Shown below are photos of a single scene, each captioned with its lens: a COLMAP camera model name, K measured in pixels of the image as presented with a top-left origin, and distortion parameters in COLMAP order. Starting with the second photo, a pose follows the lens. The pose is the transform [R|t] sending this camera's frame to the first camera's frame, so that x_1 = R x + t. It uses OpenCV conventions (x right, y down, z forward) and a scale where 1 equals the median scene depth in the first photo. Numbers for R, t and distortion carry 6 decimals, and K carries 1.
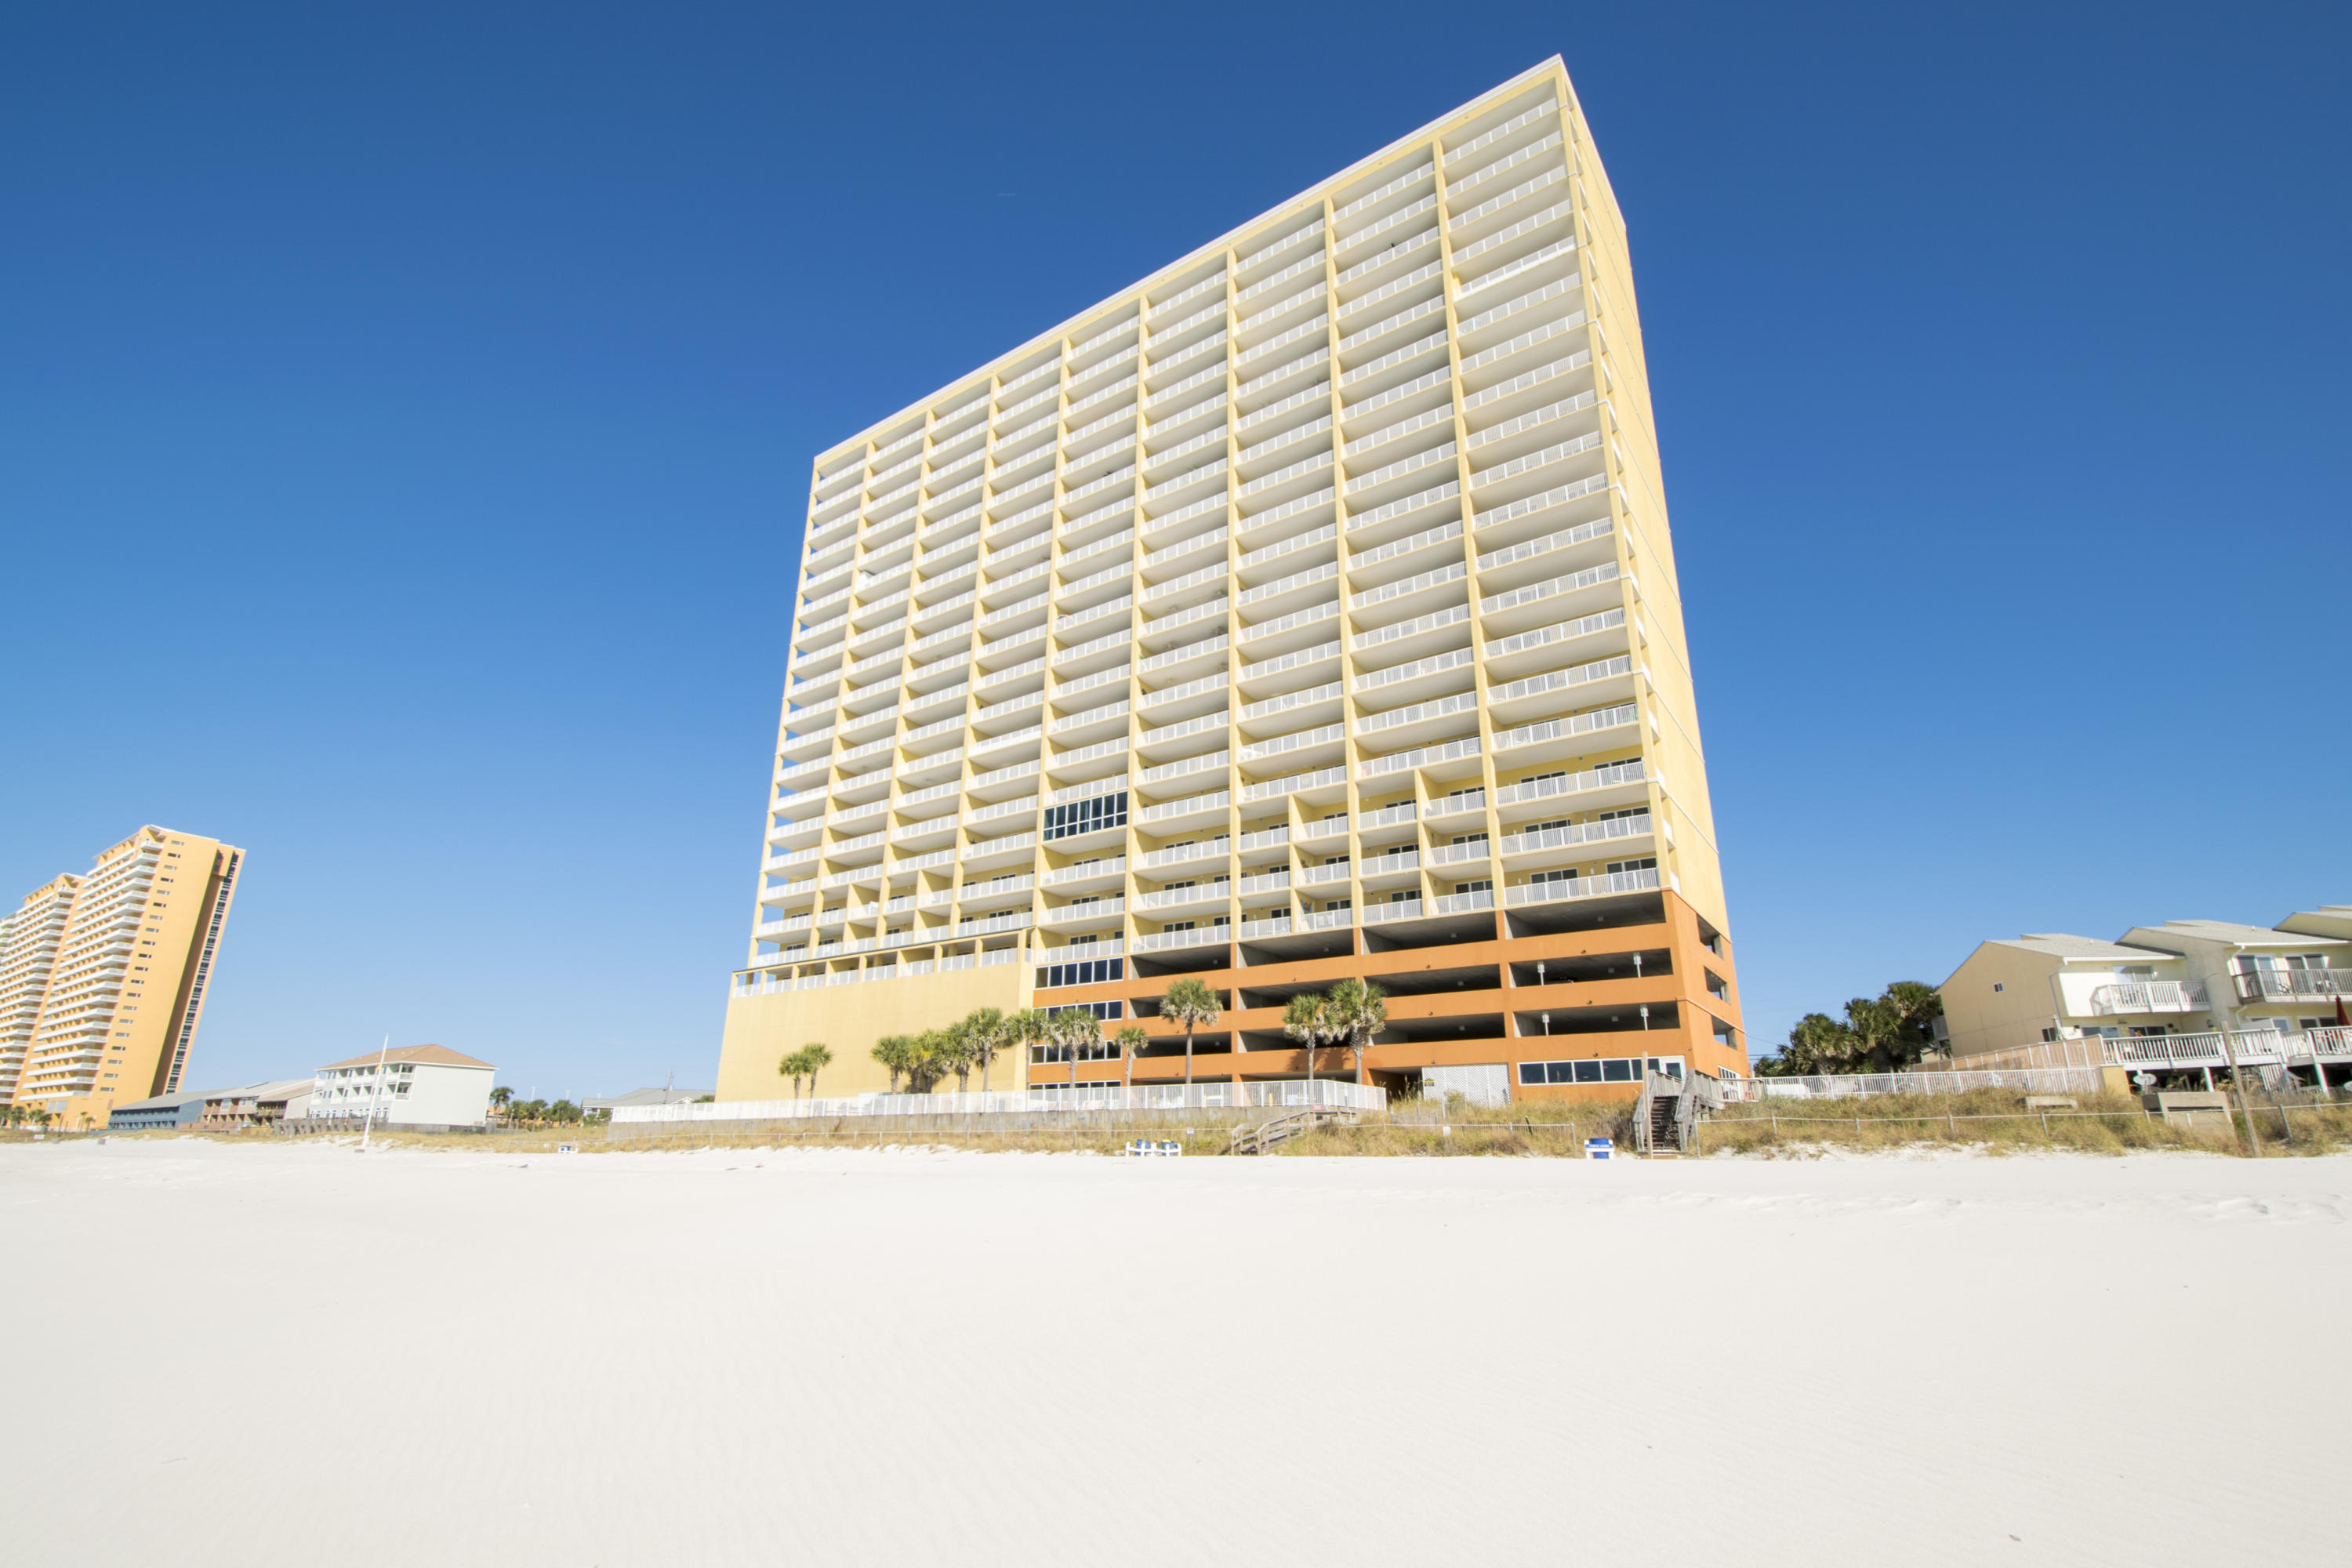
lens RADIAL K [[1044.0, 0, 1184.4], [0, 1044.0, 809.7], [0, 0, 1]] dist [0.003650, -0.013175]
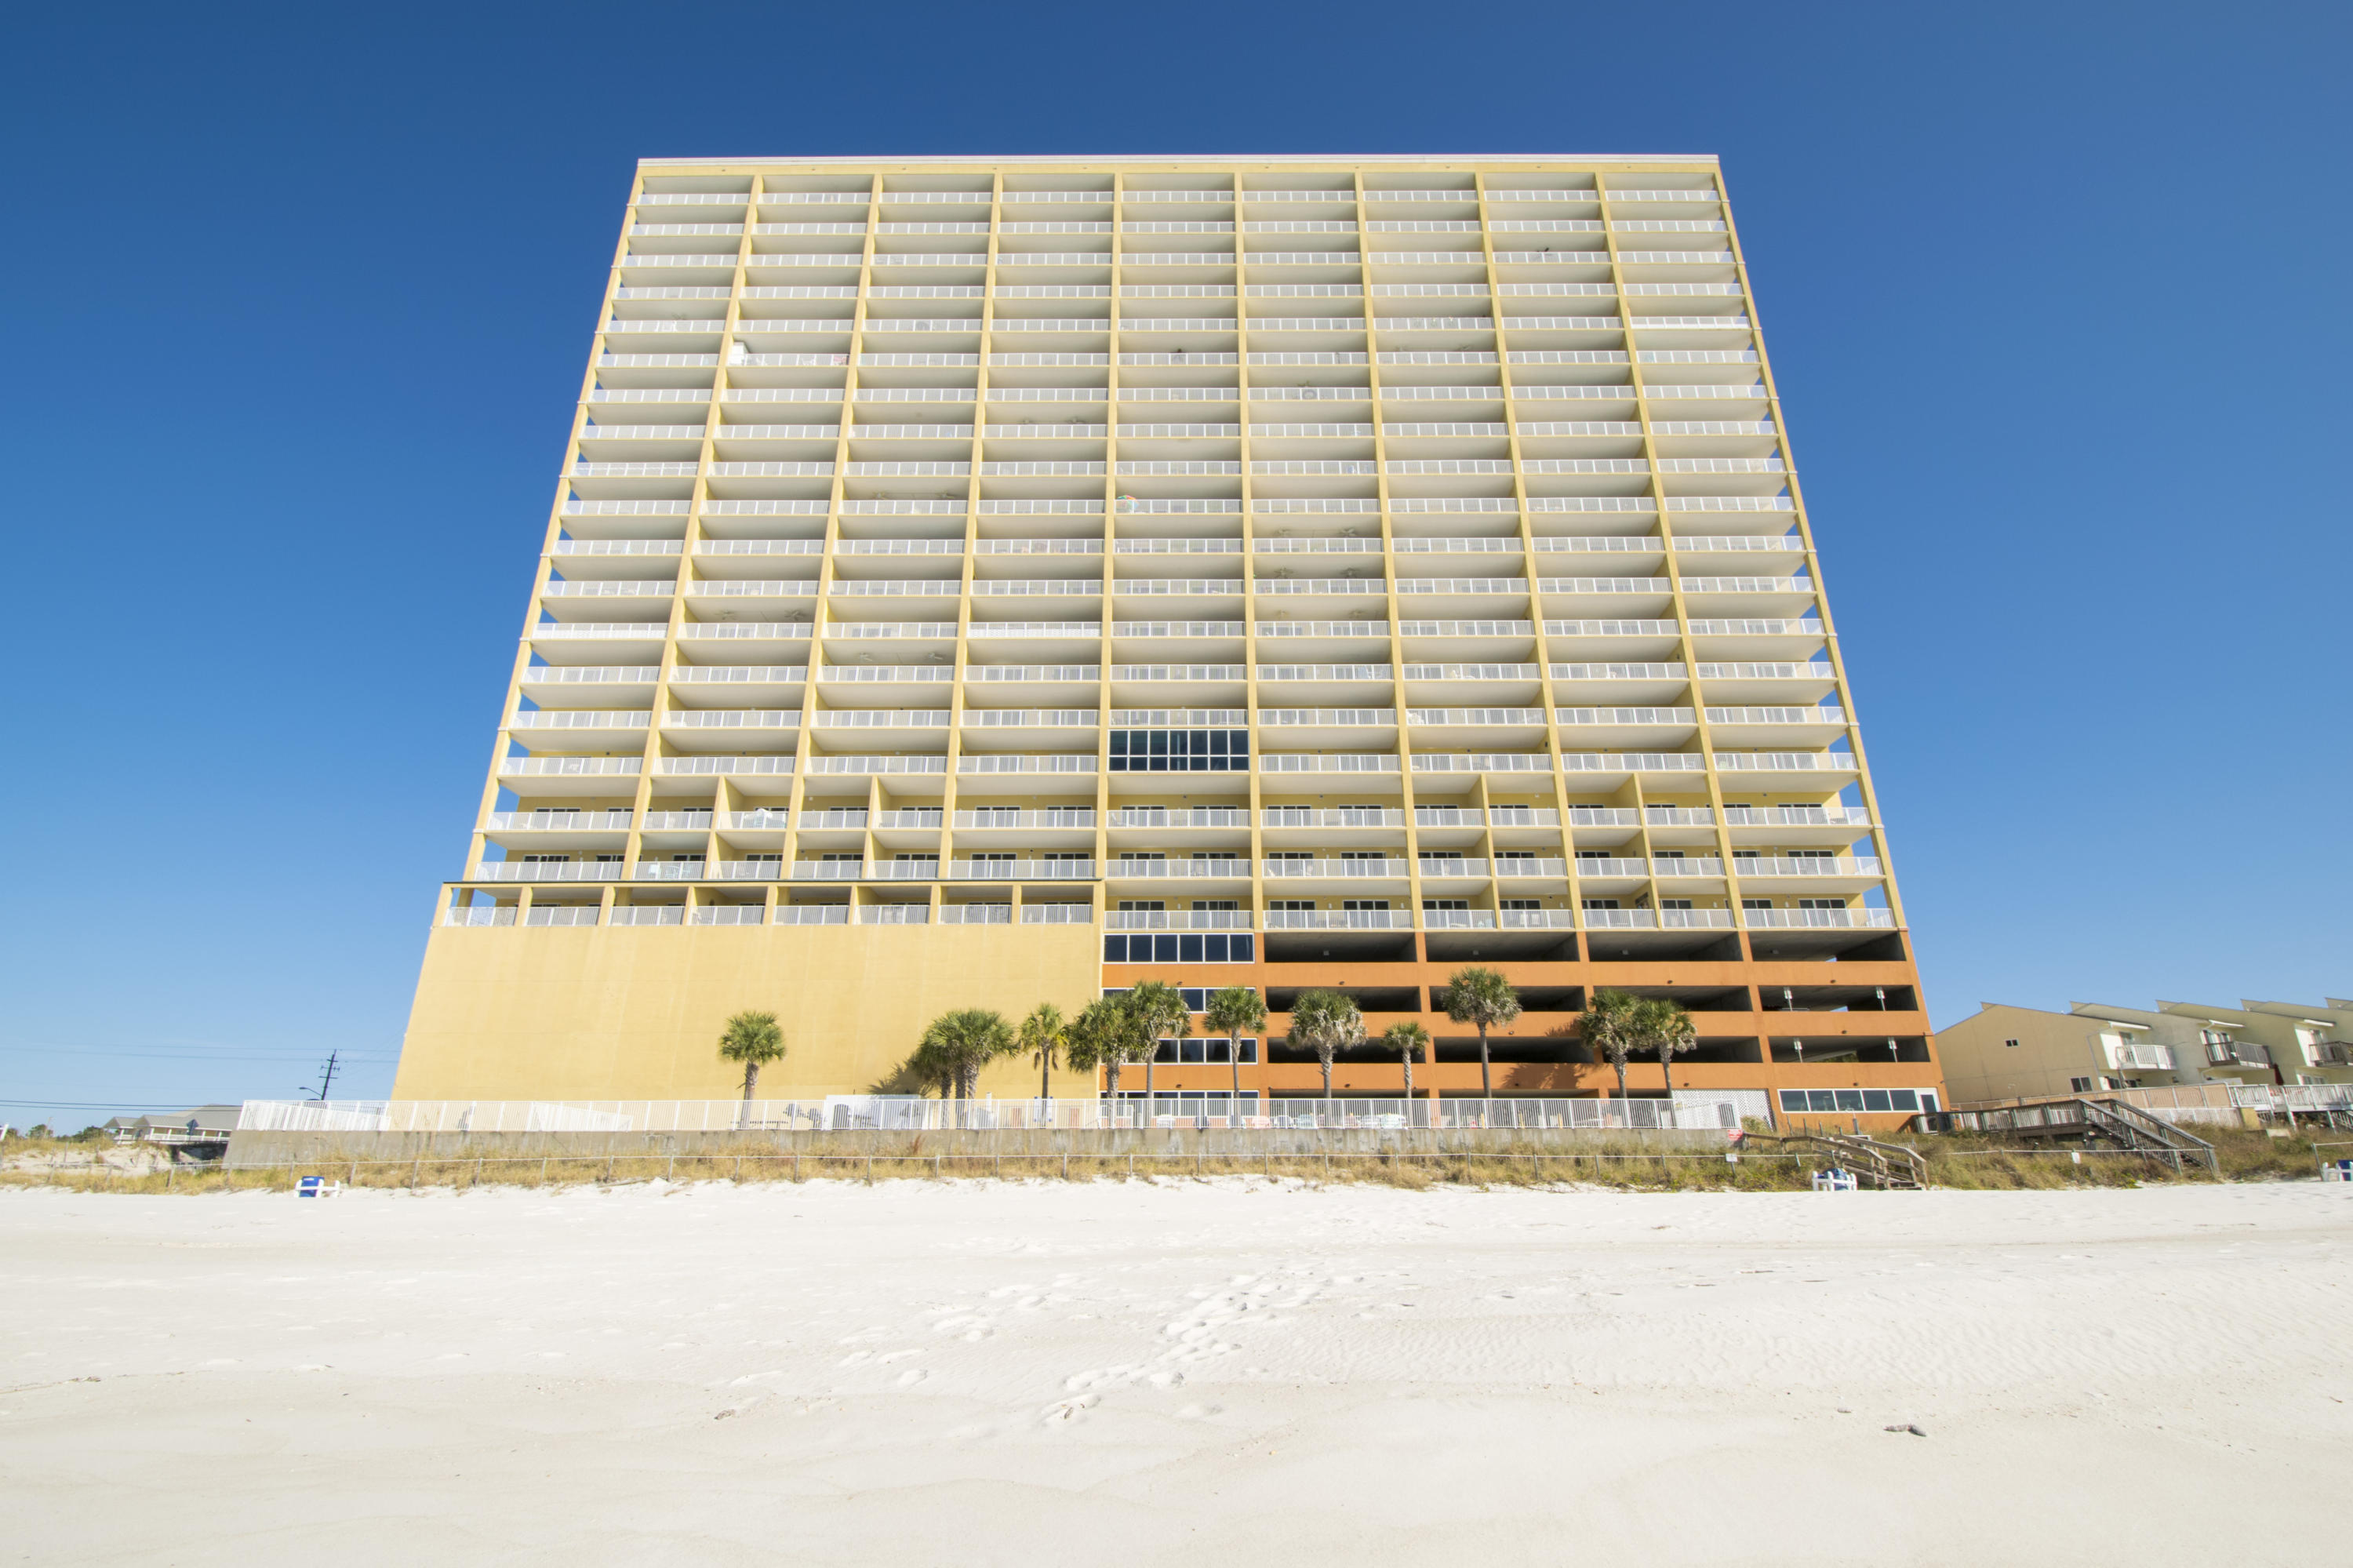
lens RADIAL K [[1061.3, 0, 1143.0], [0, 1061.3, 776.1], [0, 0, 1]] dist [0.010523, -0.017430]
pose [[0.832306, 0.194729, 0.518986, -0.531377], [-0.167848, 0.980845, -0.098843, 0.109405], [-0.528293, -0.004843, 0.849049, 0.336731]]
